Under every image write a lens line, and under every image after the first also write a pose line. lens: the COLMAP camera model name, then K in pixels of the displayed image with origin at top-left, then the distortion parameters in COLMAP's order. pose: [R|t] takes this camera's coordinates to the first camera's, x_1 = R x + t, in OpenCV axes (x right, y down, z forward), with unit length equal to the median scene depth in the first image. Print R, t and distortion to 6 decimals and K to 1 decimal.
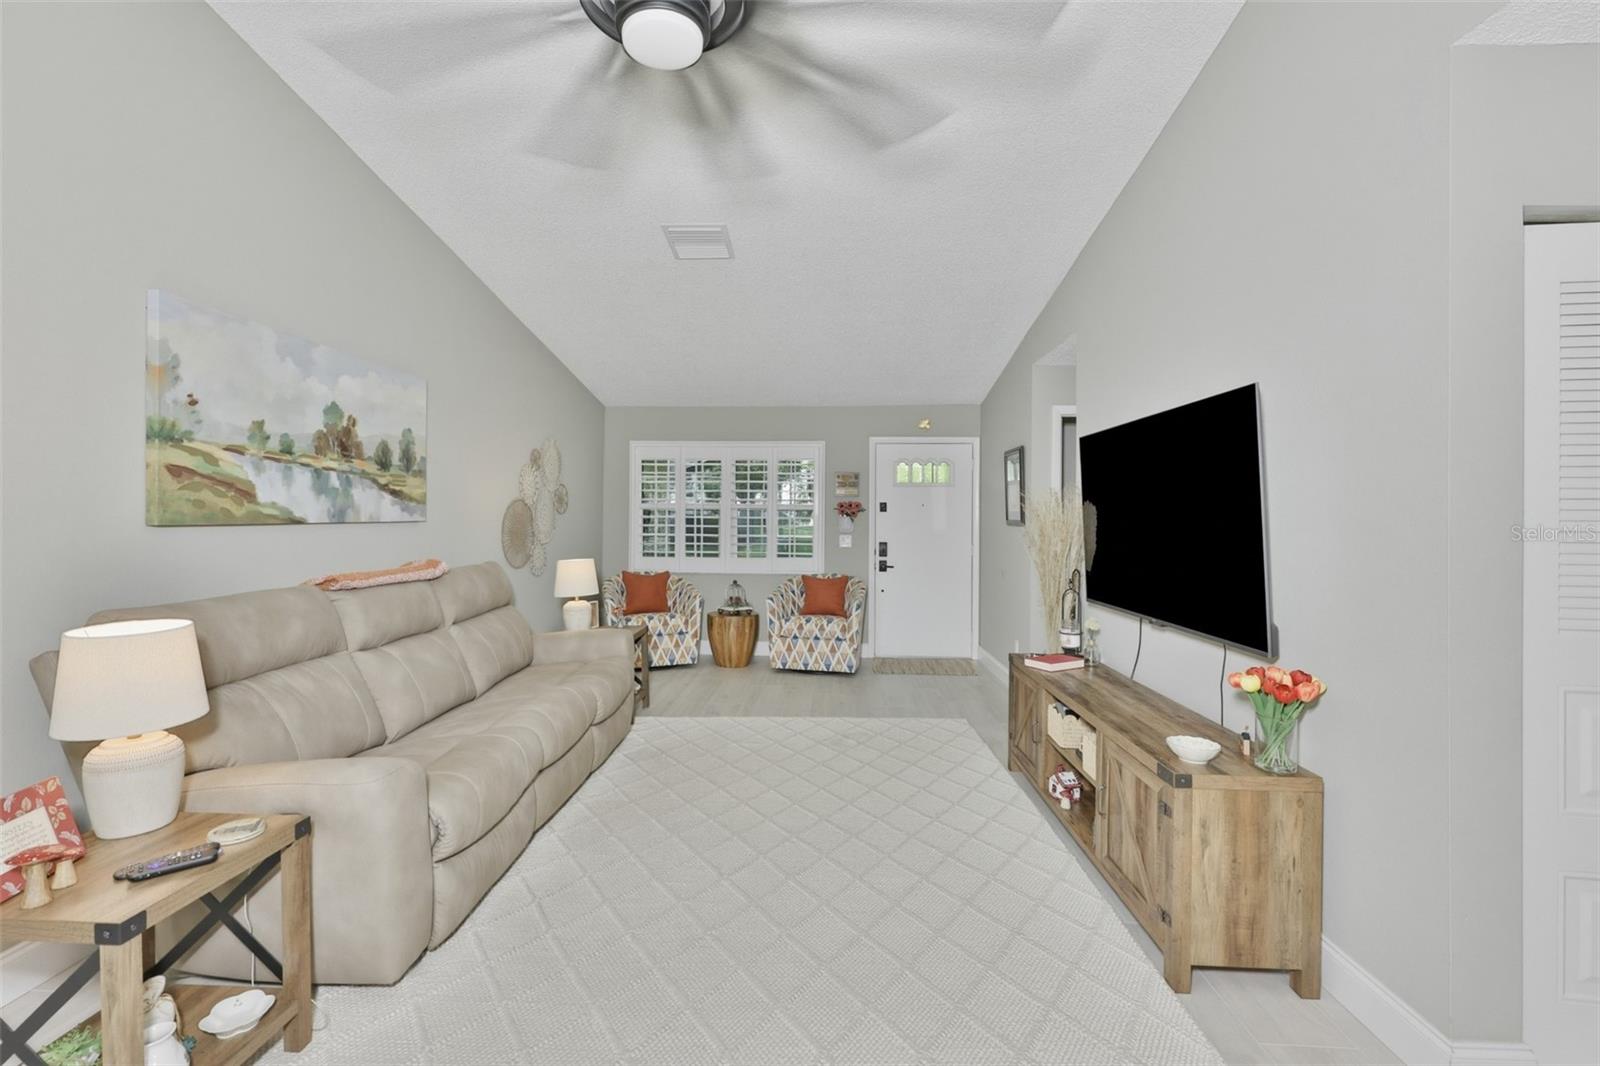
lens RADIAL K [[699.4, 0, 798.1], [0, 699.4, 518.1], [0, 0, 1]] dist [-0.000174, 0.000000]
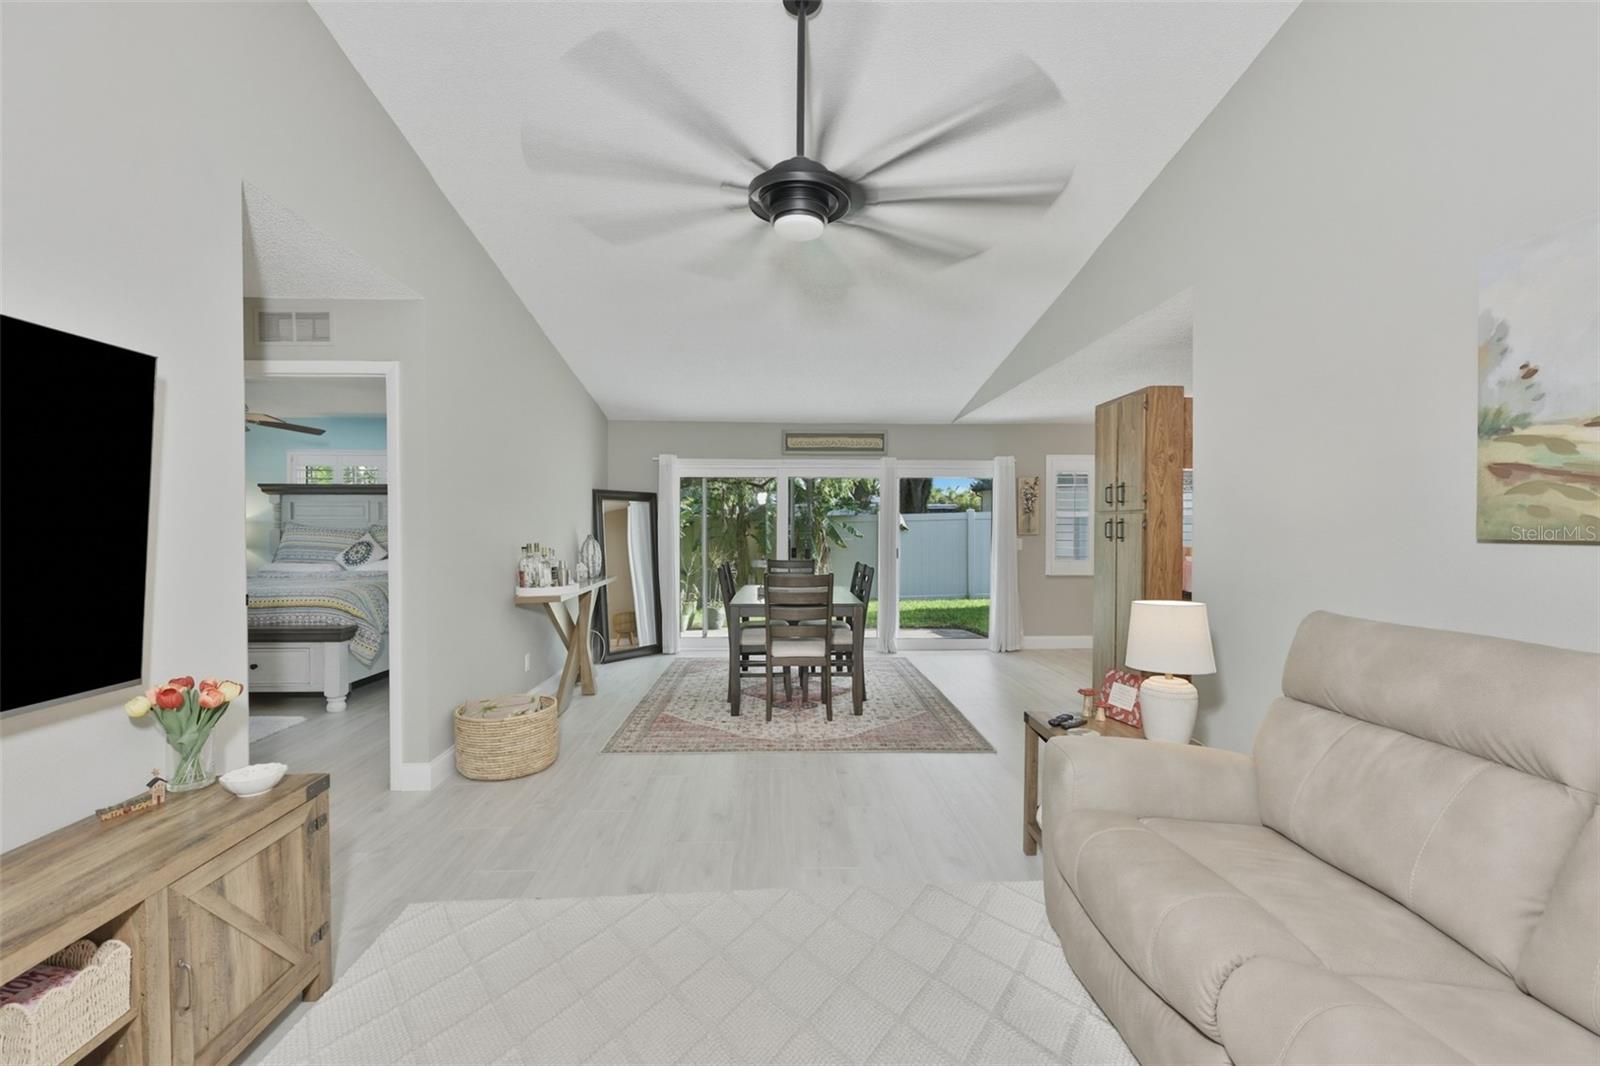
lens RADIAL K [[693.6, 0, 792.7], [0, 693.6, 538.4], [0, 0, 1]] dist [-0.001441, -0.000088]
pose [[-0.996991, -0.007984, -0.077106, -0.031161], [-0.009318, 0.999813, 0.016965, 0.002218], [0.076956, 0.017633, -0.996879, 1.346841]]
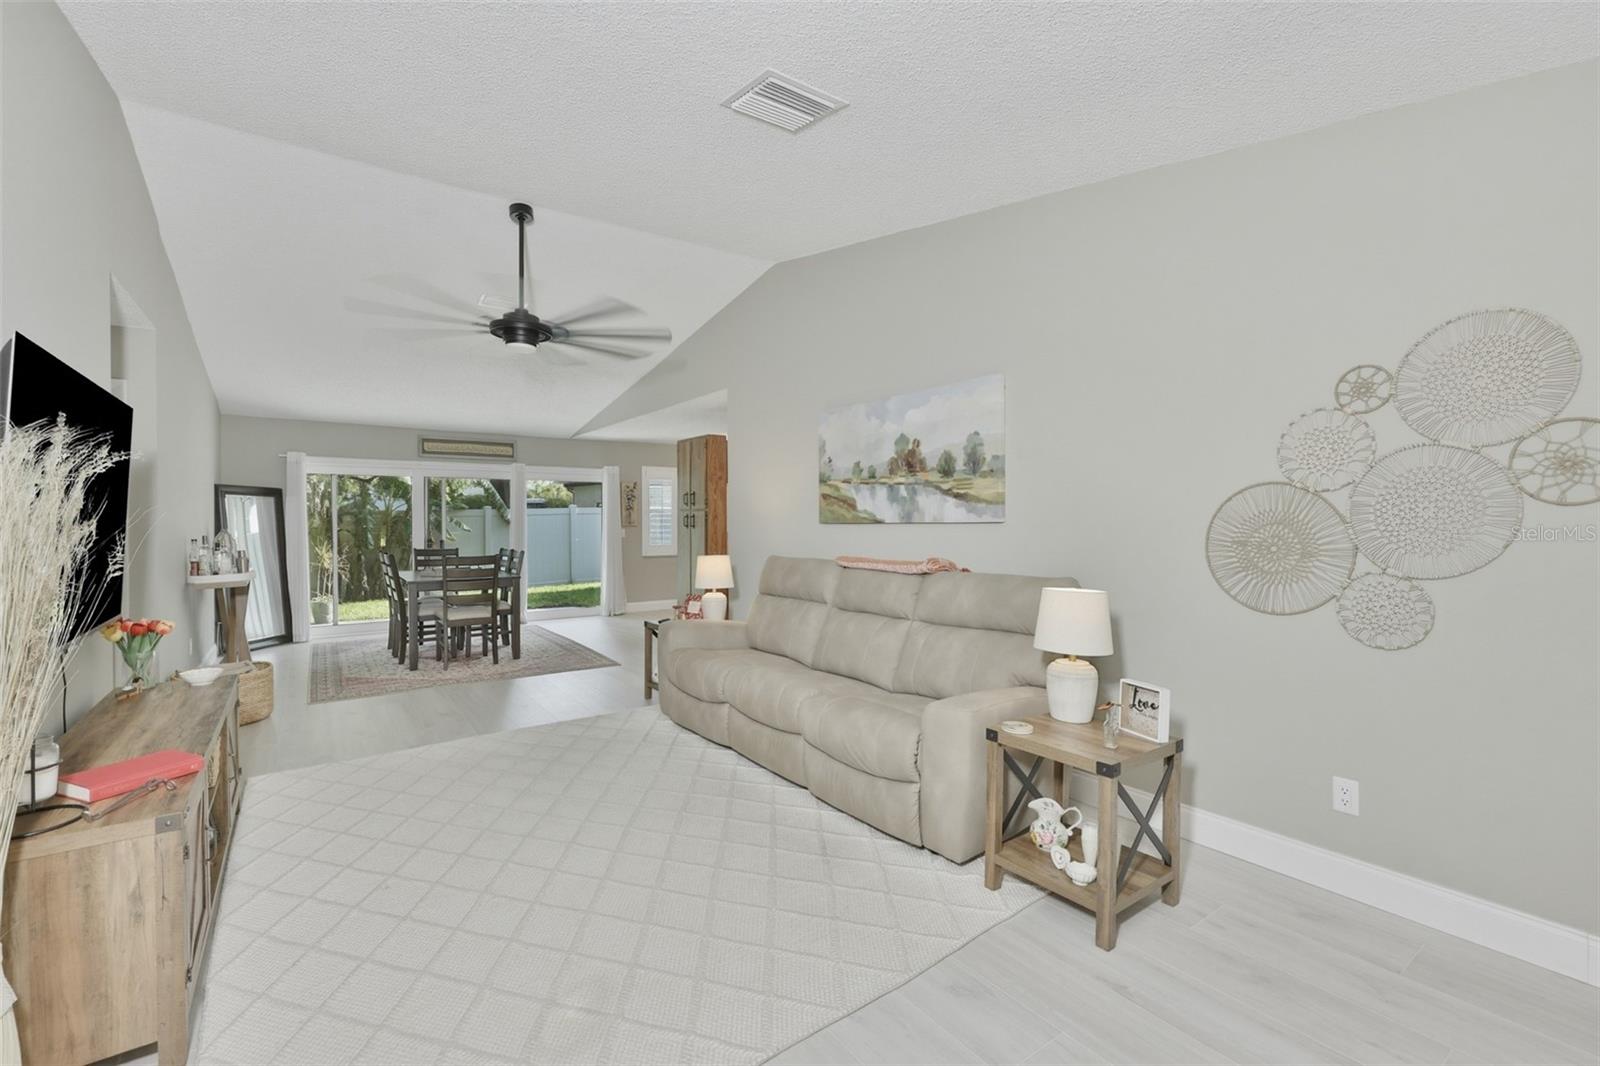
lens RADIAL K [[699.4, 0, 798.1], [0, 699.4, 518.1], [0, 0, 1]] dist [-0.000174, 0.000000]
pose [[-0.787321, -0.007170, -0.616502, 0.340141], [-0.003201, 0.999966, -0.007542, 0.008526], [0.616535, -0.003965, -0.787317, 2.015463]]
